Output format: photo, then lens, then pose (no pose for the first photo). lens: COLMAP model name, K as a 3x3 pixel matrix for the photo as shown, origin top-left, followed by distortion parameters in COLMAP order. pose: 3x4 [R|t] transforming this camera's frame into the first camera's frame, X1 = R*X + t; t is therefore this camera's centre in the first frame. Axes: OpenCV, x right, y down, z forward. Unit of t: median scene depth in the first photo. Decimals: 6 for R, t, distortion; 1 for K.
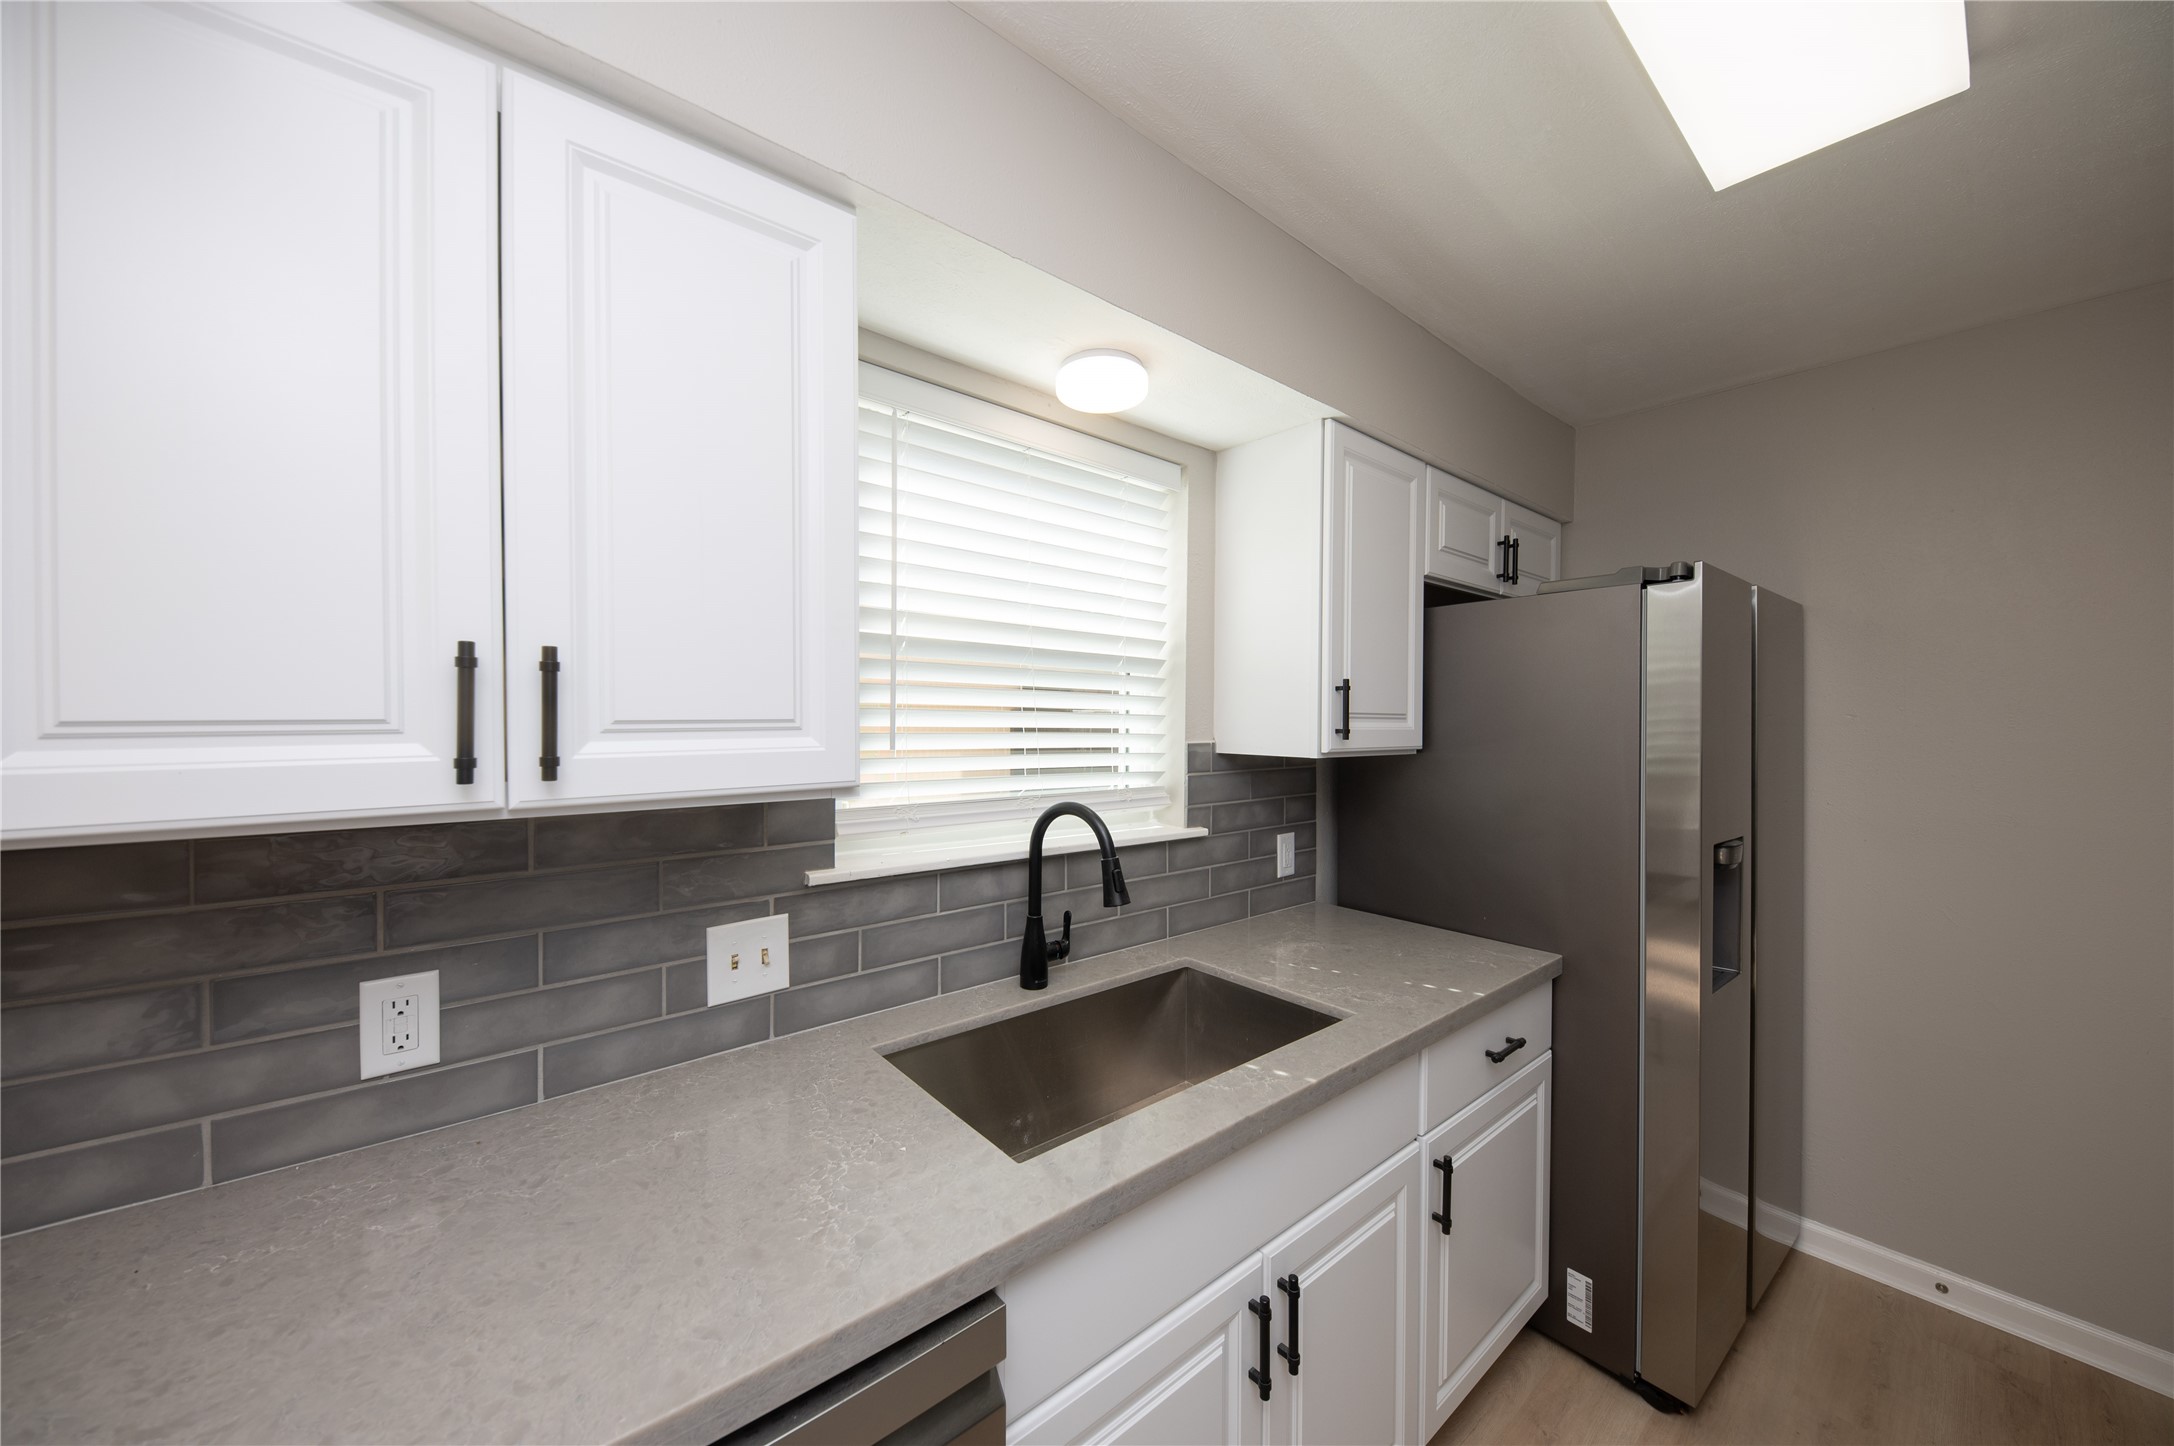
lens RADIAL K [[751.7, 0, 1100.1], [0, 751.7, 720.5], [0, 0, 1]] dist [0.008632, -0.006120]
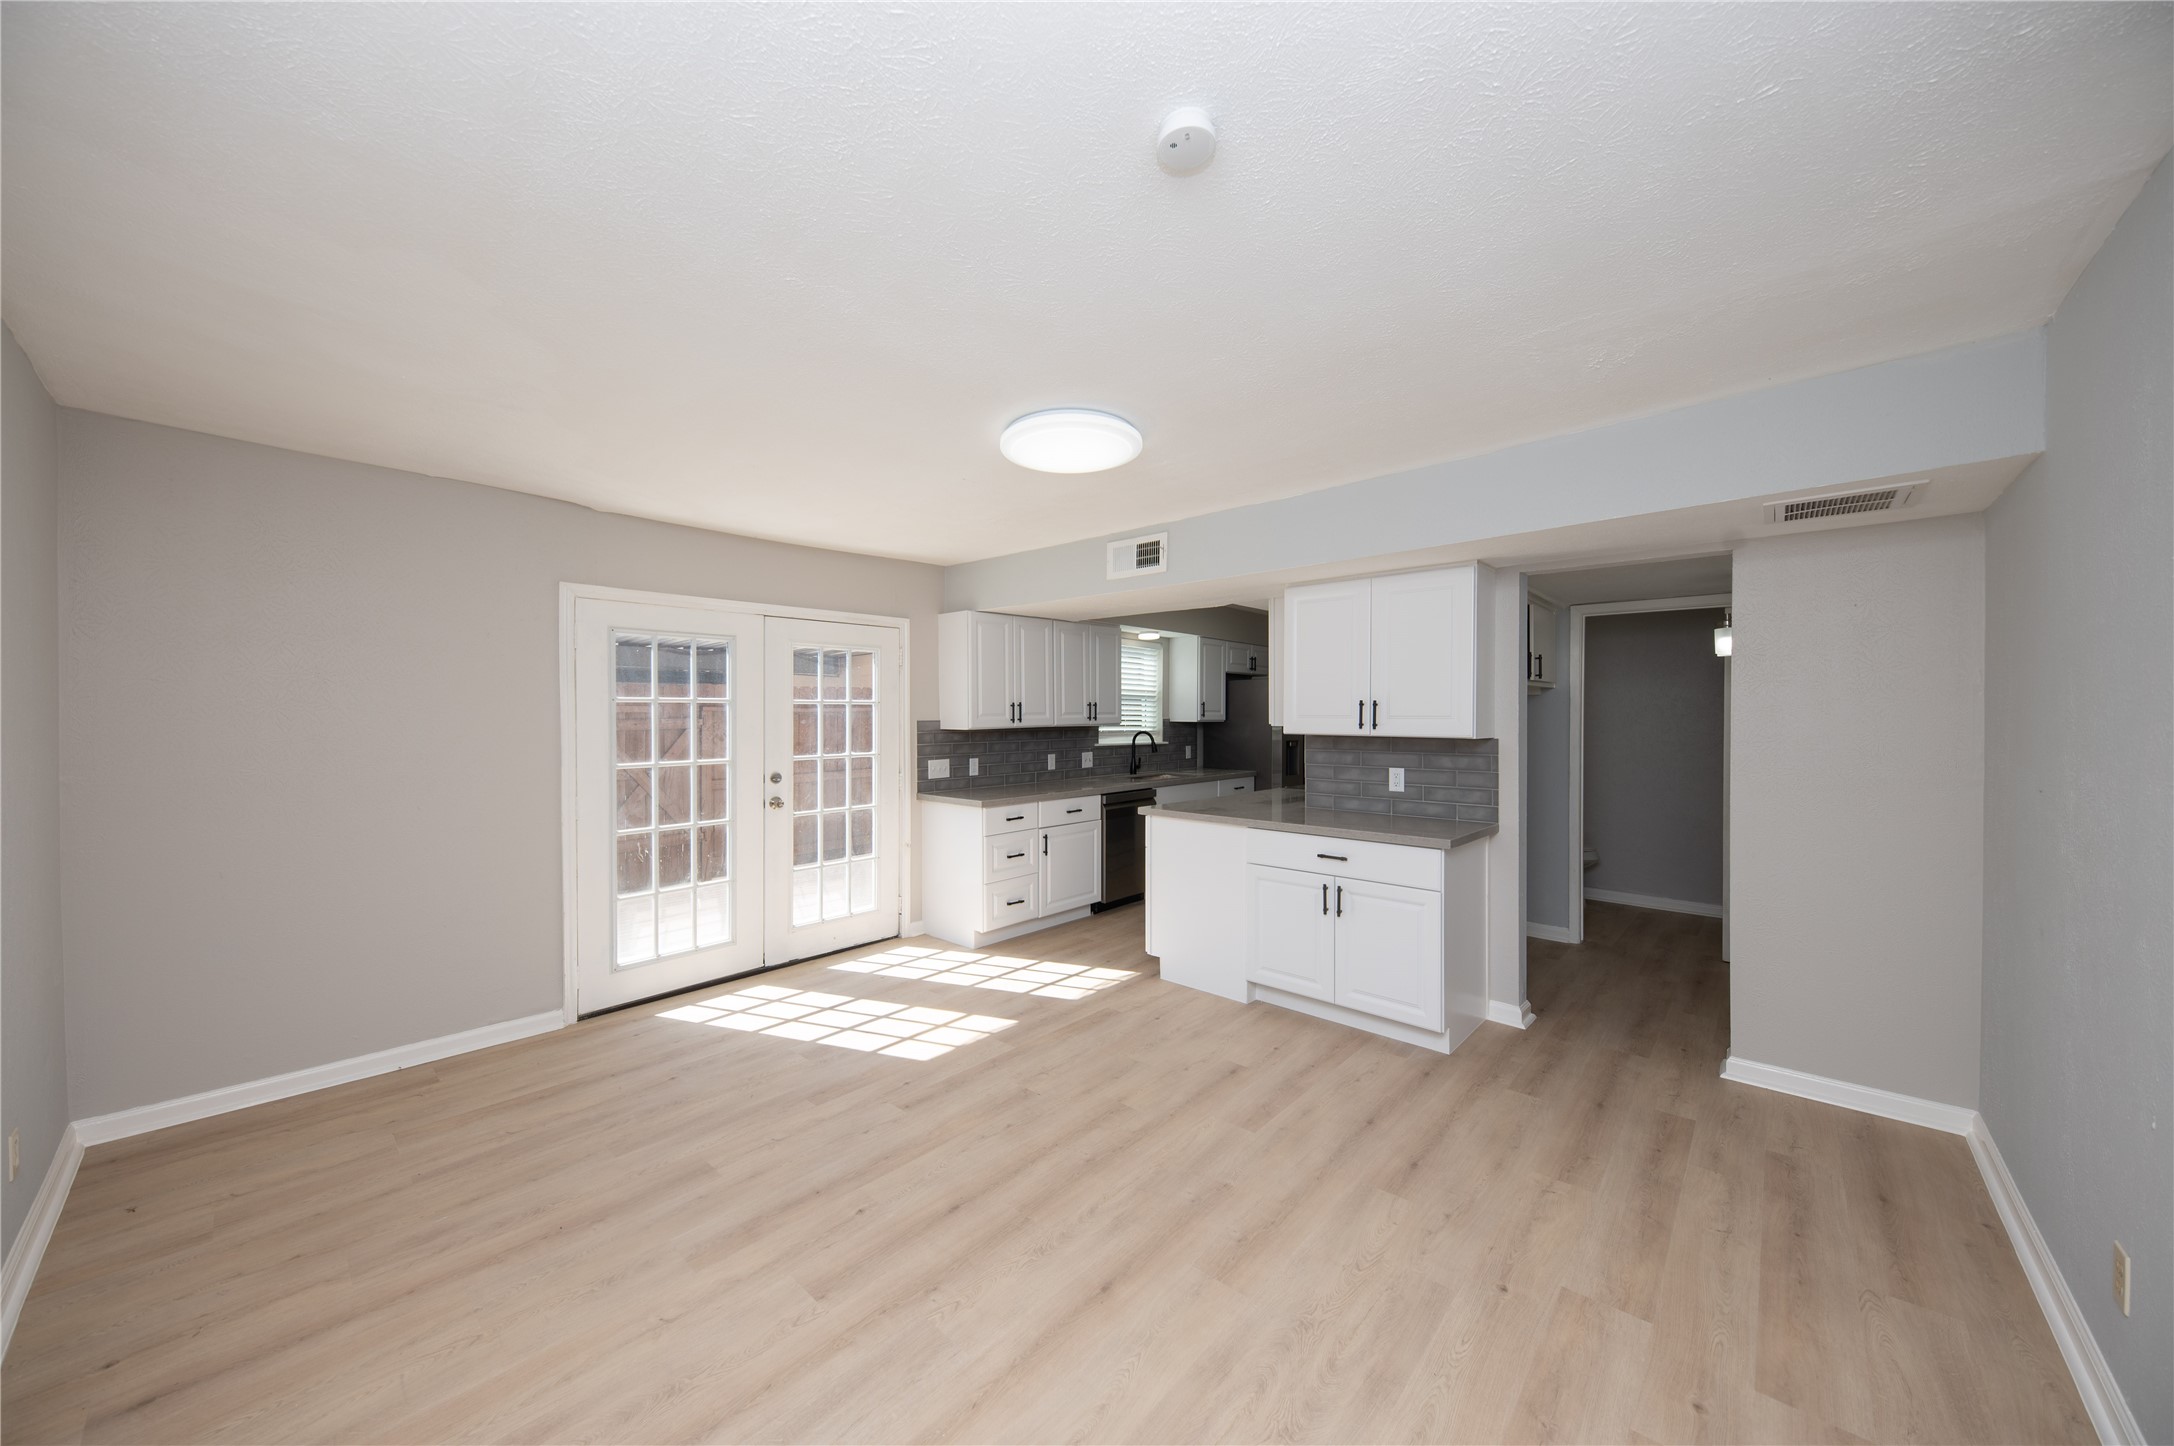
lens RADIAL K [[751.7, 0, 1091.4], [0, 751.7, 718.1], [0, 0, 1]] dist [0.008632, -0.006120]
pose [[0.989727, -0.001948, 0.142958, -0.837820], [0.000816, 0.999968, 0.007972, -0.002148], [-0.142969, -0.007773, 0.989697, -2.872271]]
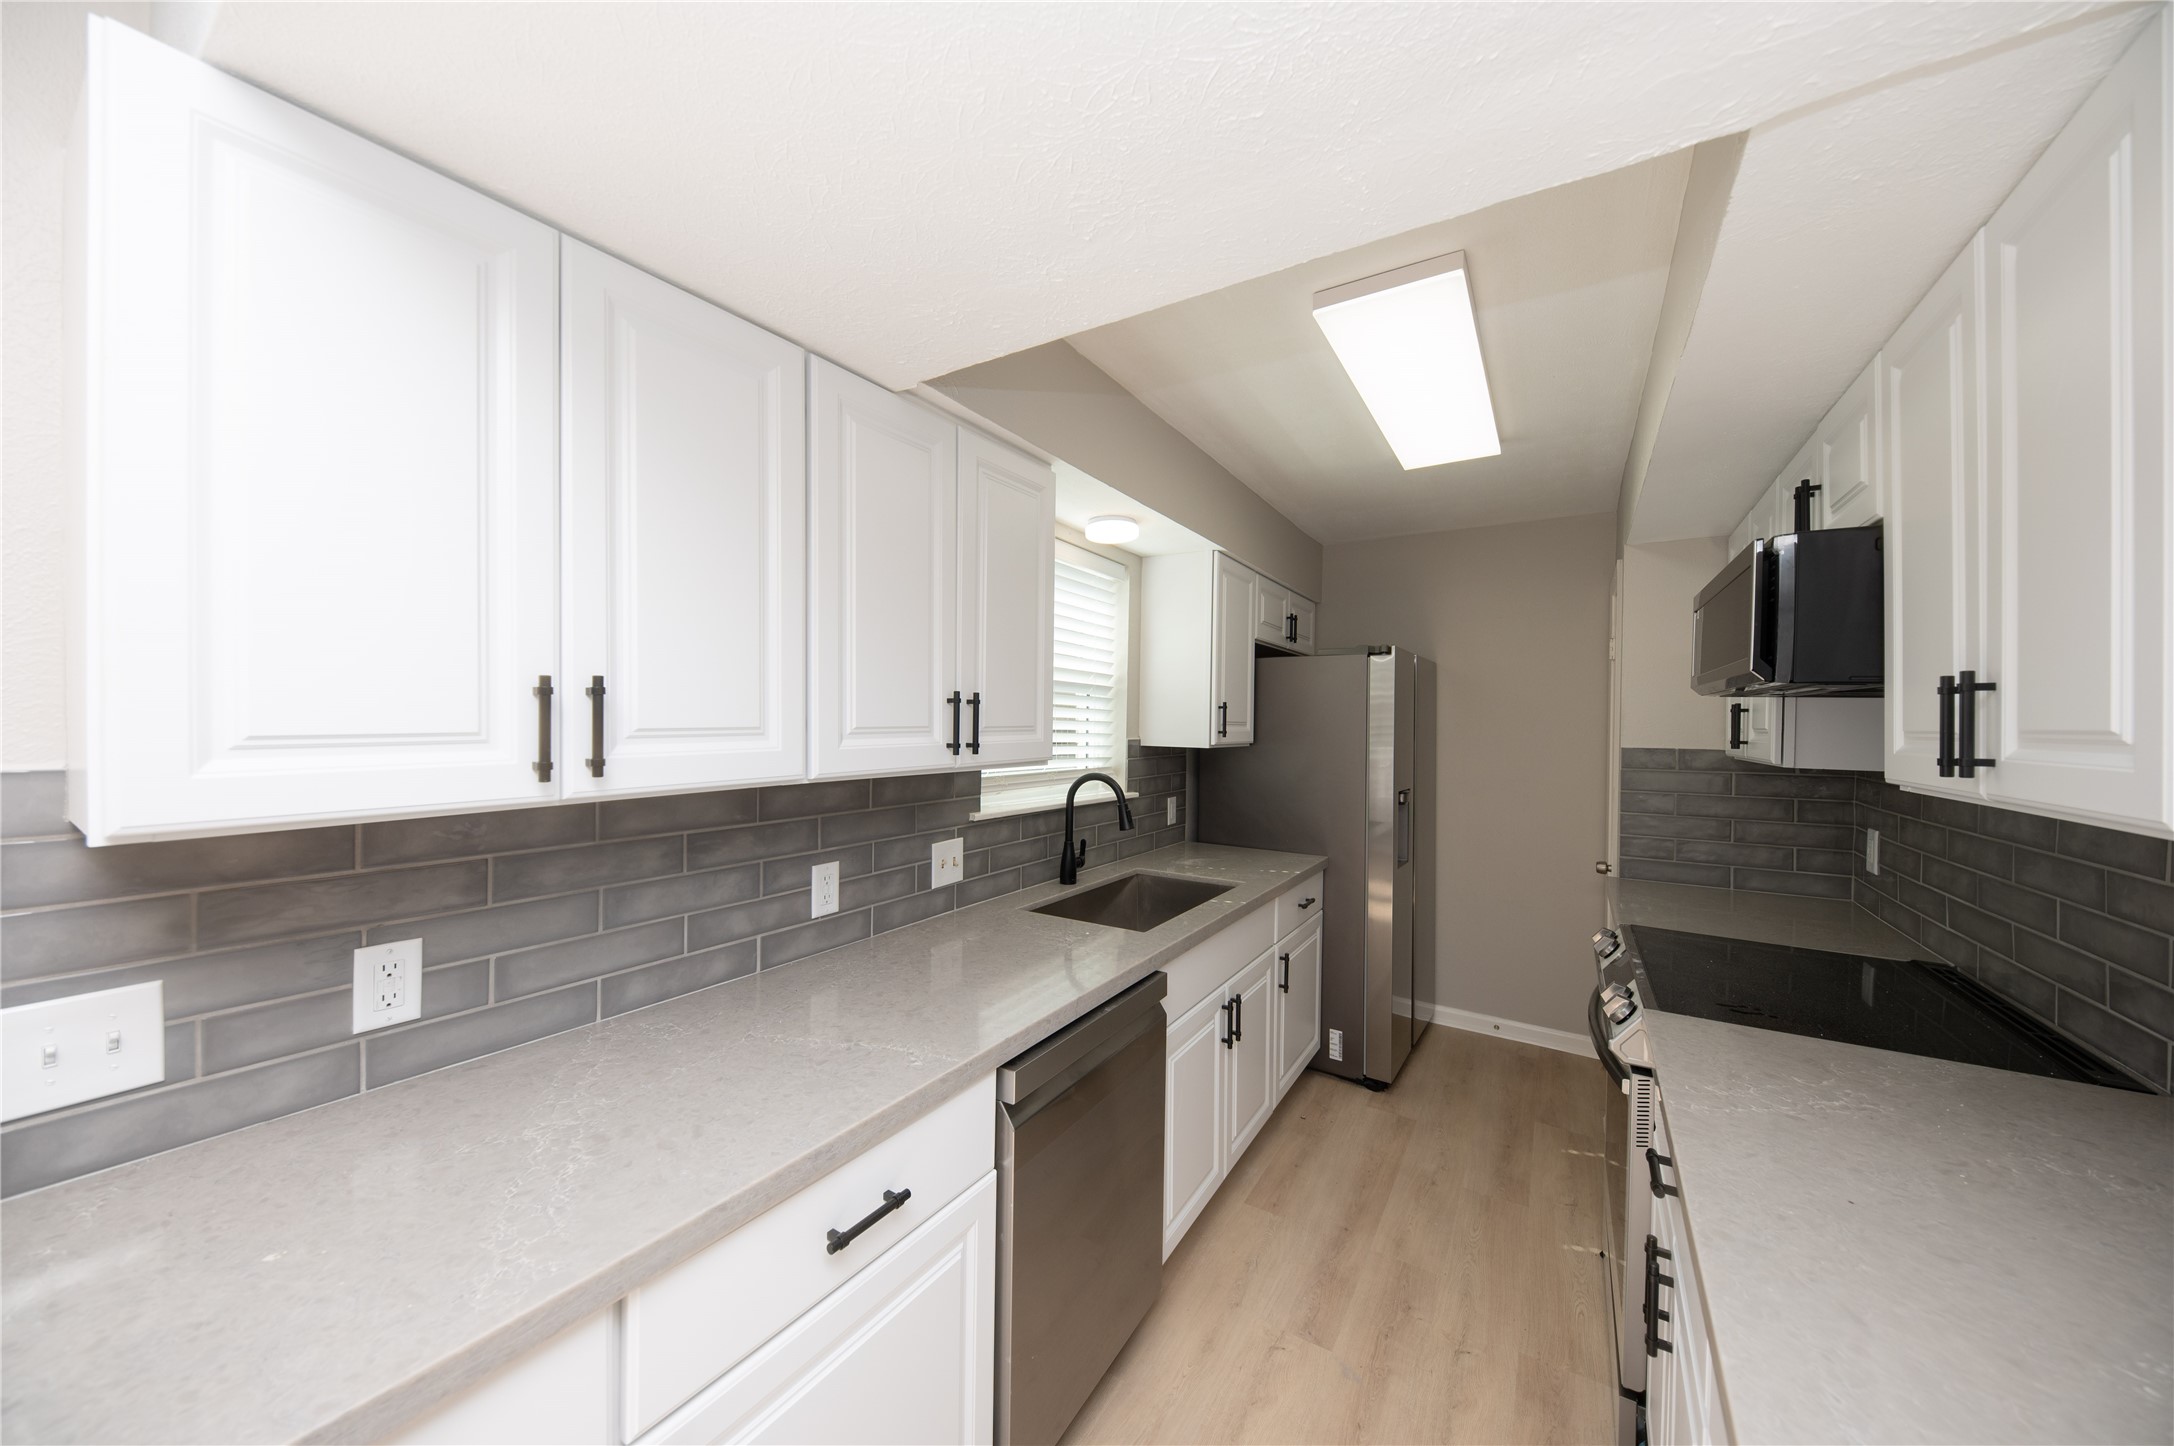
lens RADIAL K [[751.7, 0, 1097.4], [0, 751.7, 719.0], [0, 0, 1]] dist [0.008632, -0.006120]
pose [[0.947353, 0.007879, 0.320093, -0.504585], [-0.007171, 0.999969, -0.003392, -0.008207], [-0.320110, 0.000918, 0.947380, -0.545998]]
